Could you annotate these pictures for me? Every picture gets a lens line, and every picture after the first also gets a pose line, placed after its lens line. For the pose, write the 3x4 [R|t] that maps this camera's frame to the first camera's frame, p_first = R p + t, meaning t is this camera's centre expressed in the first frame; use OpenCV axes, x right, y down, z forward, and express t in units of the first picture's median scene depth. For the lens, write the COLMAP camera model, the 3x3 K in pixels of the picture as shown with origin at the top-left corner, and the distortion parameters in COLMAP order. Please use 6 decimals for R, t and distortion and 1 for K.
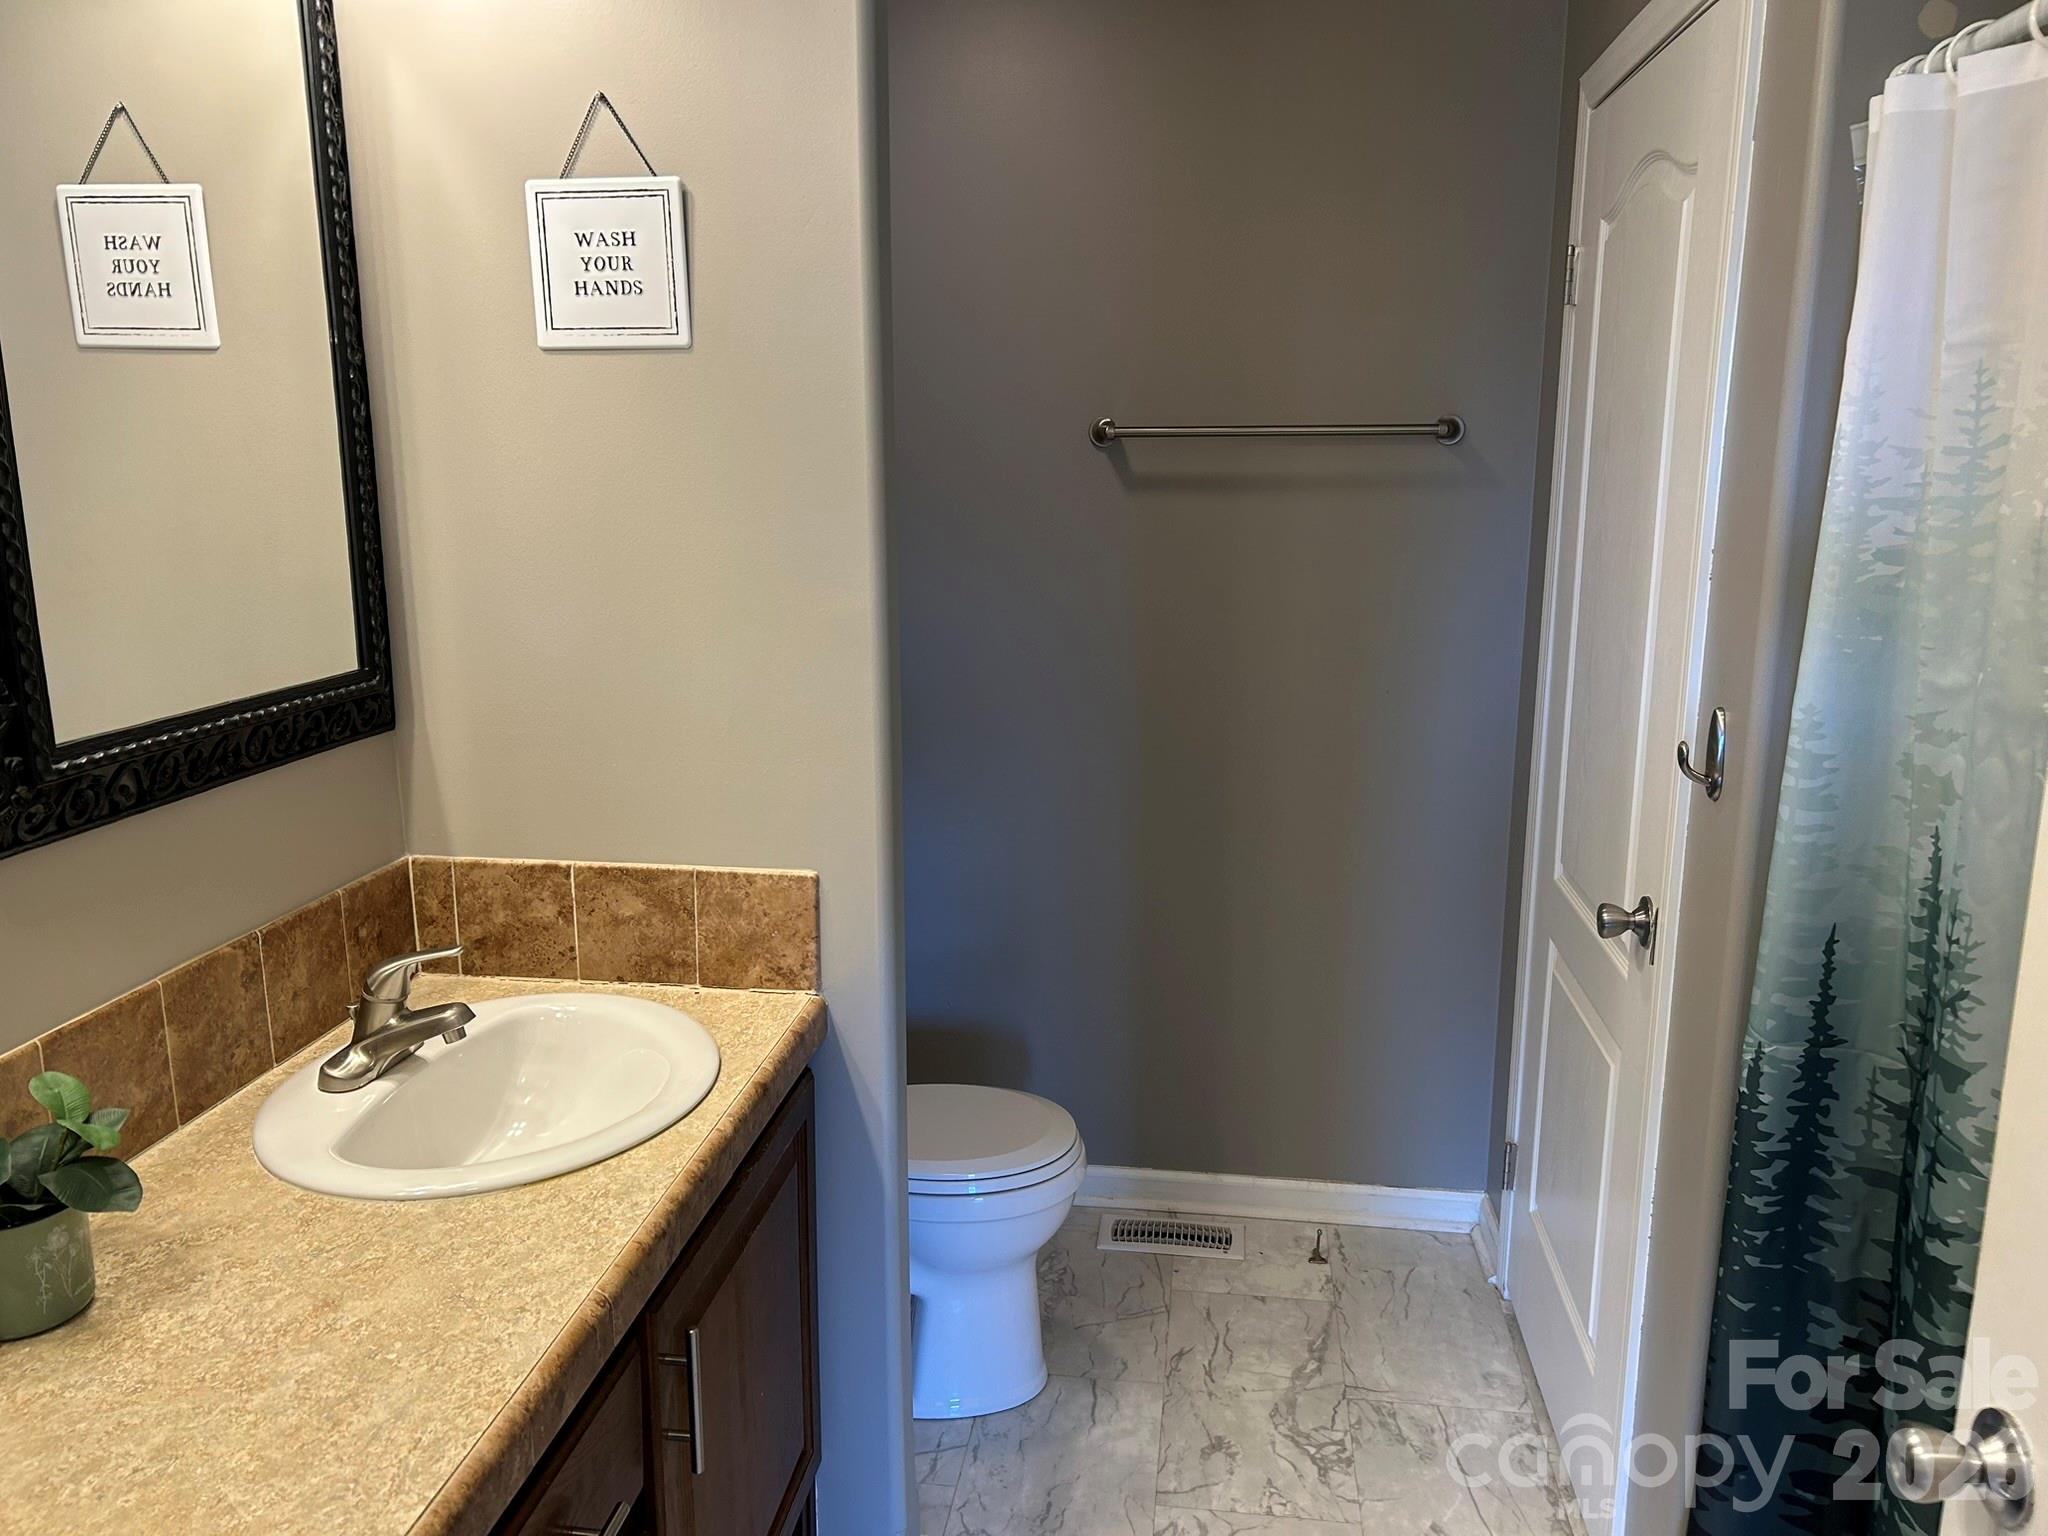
lens RADIAL K [[1457.7, 0, 1024.0], [0, 1457.7, 768.0], [0, 0, 1]] dist [-0.010994, -0.011053]
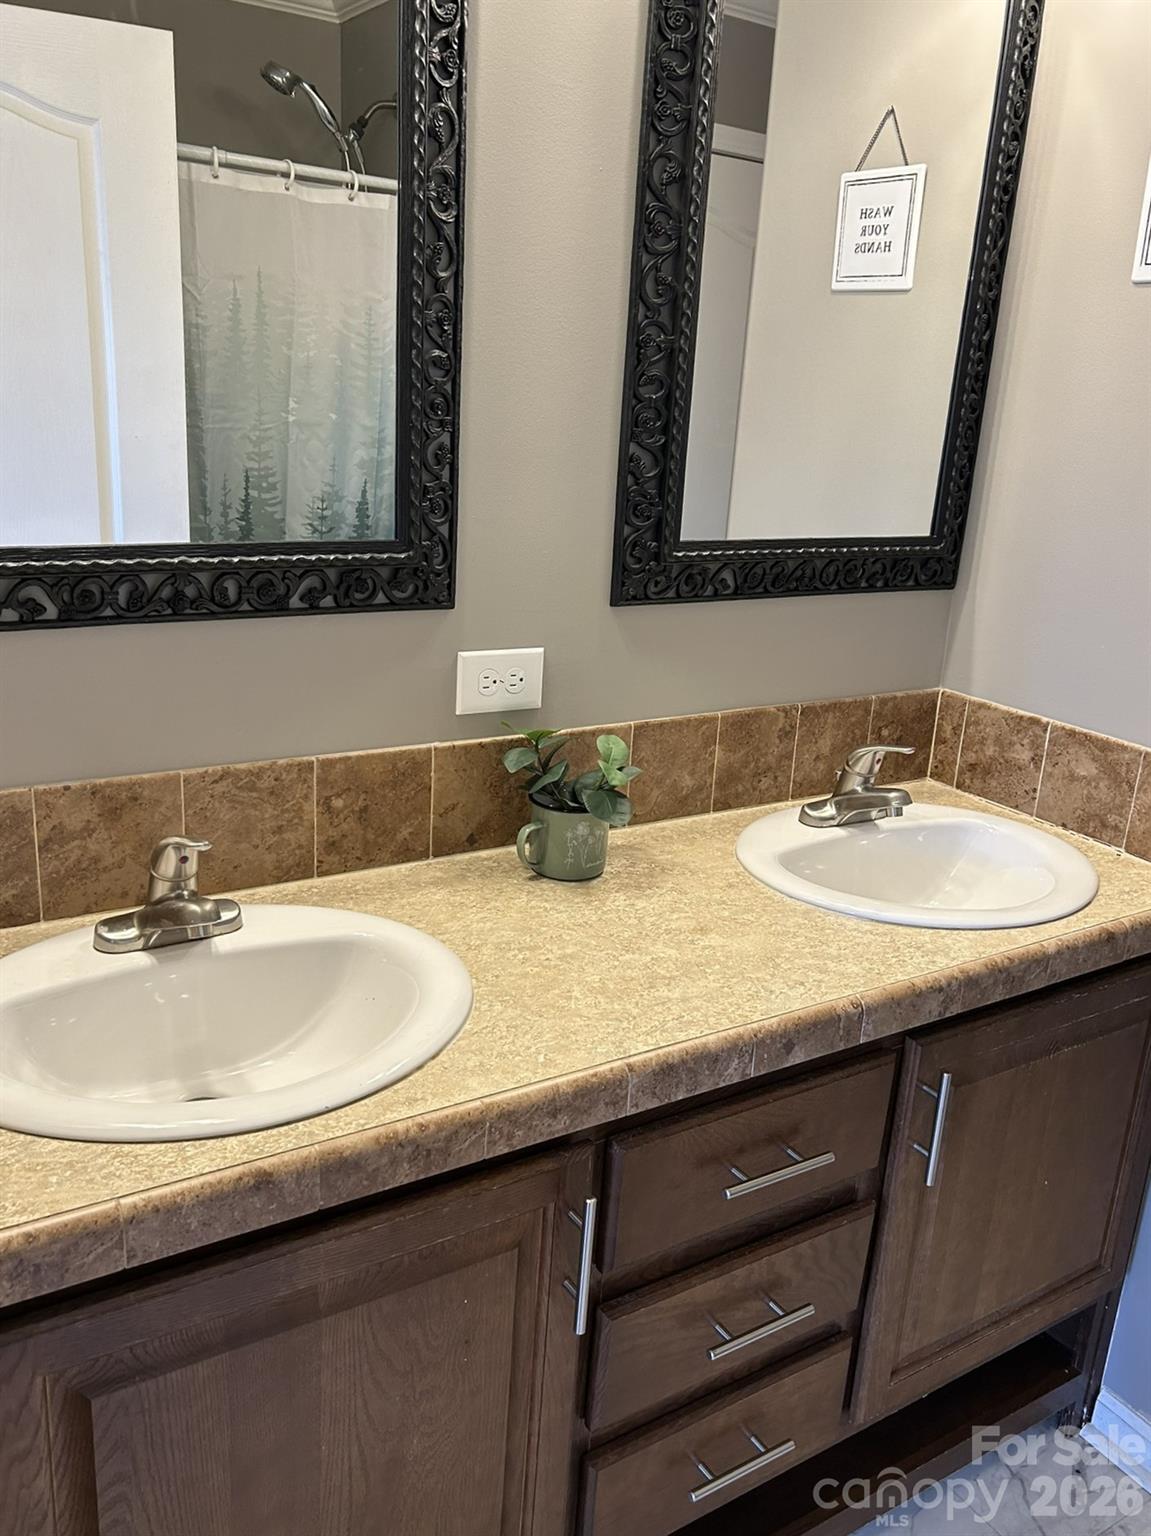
lens RADIAL K [[1197.7, 0, 575.5], [0, 1197.7, 768.0], [0, 0, 1]] dist [-0.002246, -0.031778]
pose [[0.637251, 0.259816, -0.725539, 0.177835], [-0.205102, 0.964679, 0.165309, 0.020932], [0.742862, 0.043466, 0.668032, 0.048623]]
